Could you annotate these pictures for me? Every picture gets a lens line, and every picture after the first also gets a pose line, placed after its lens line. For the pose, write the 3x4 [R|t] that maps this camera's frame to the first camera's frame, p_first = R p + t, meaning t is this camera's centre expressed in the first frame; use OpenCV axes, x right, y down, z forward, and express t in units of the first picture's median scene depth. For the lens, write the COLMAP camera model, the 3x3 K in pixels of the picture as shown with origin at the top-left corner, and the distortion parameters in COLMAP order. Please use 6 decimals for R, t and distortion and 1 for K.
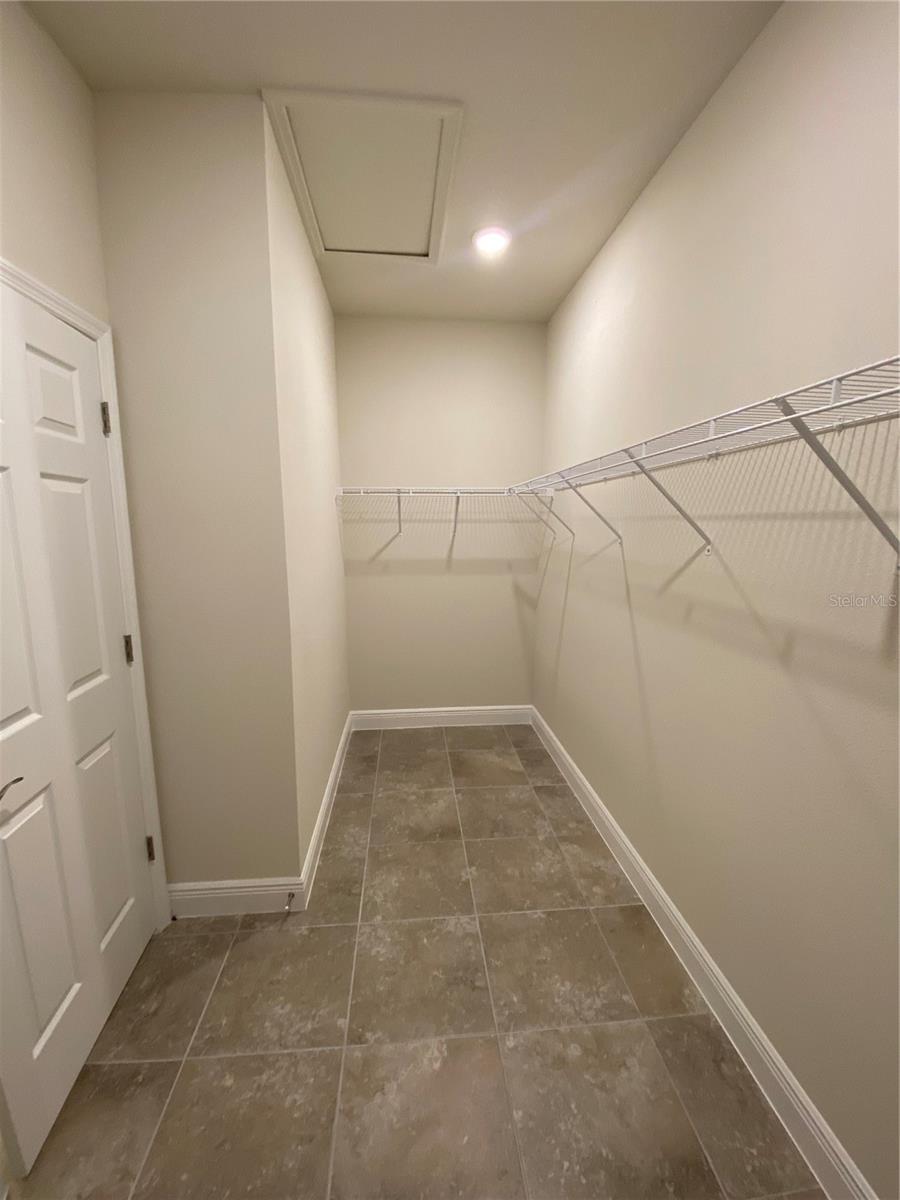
lens RADIAL K [[492.0, 0, 432.9], [0, 492.0, 598.5], [0, 0, 1]] dist [0.003079, -0.002372]
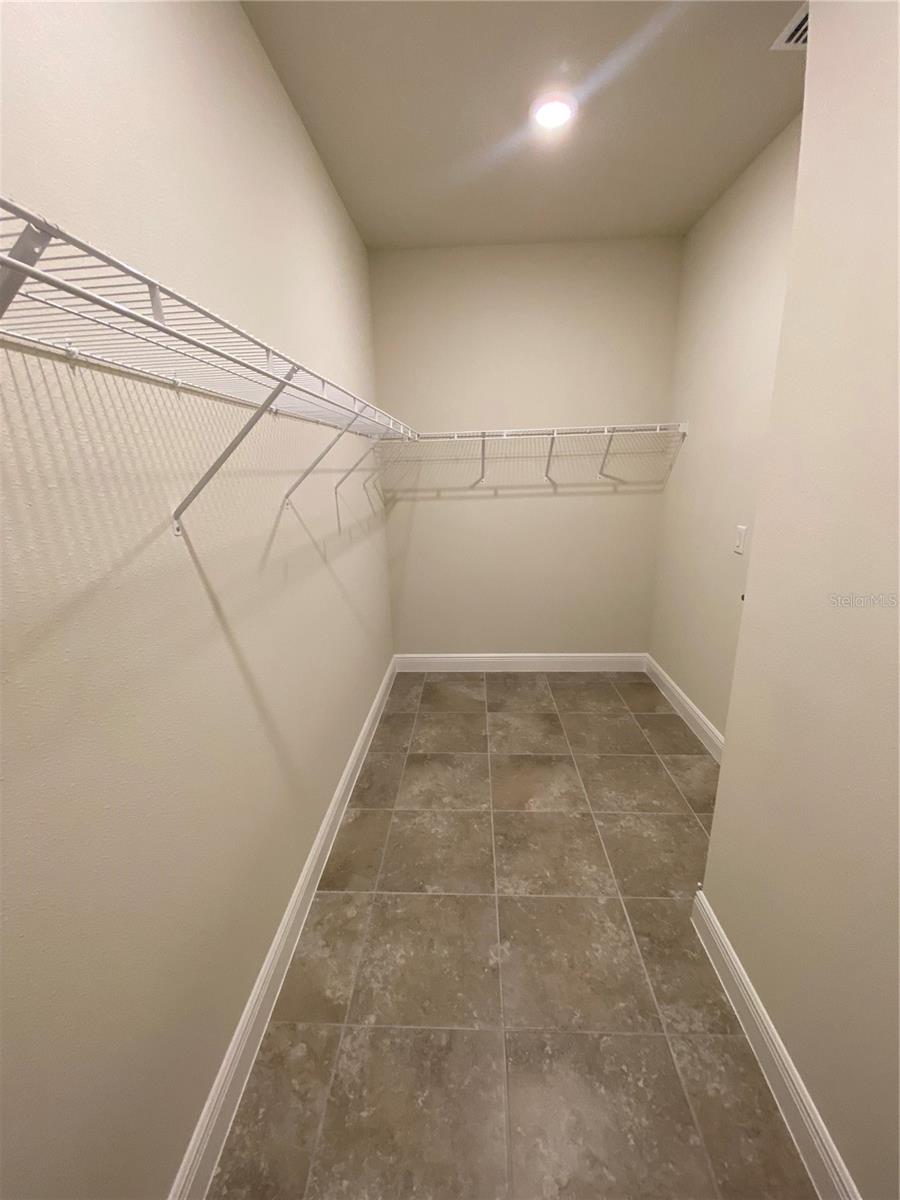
lens RADIAL K [[492.0, 0, 429.4], [0, 492.0, 603.7], [0, 0, 1]] dist [0.003079, -0.002372]
pose [[-0.990061, -0.012356, 0.140096, 0.105939], [0.046679, 0.910796, 0.410208, -0.312948], [-0.132667, 0.412671, -0.901167, 1.936282]]
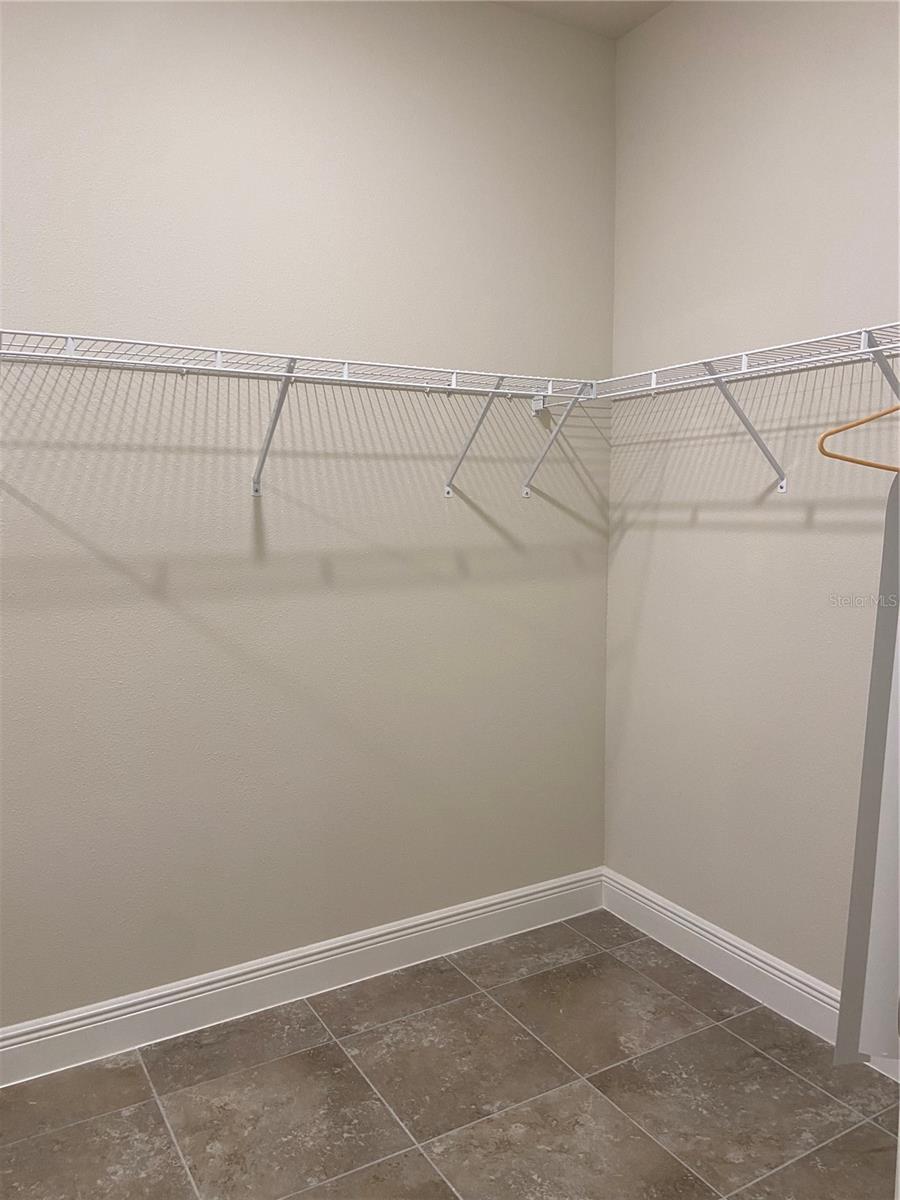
lens RADIAL K [[905.7, 0, 460.7], [0, 905.7, 603.9], [0, 0, 1]] dist [0.087322, -0.098011]
pose [[-0.424627, -0.093993, 0.900476, -0.916011], [0.139875, 0.975844, 0.167819, -0.060601], [-0.894498, 0.197214, -0.401223, 0.928254]]
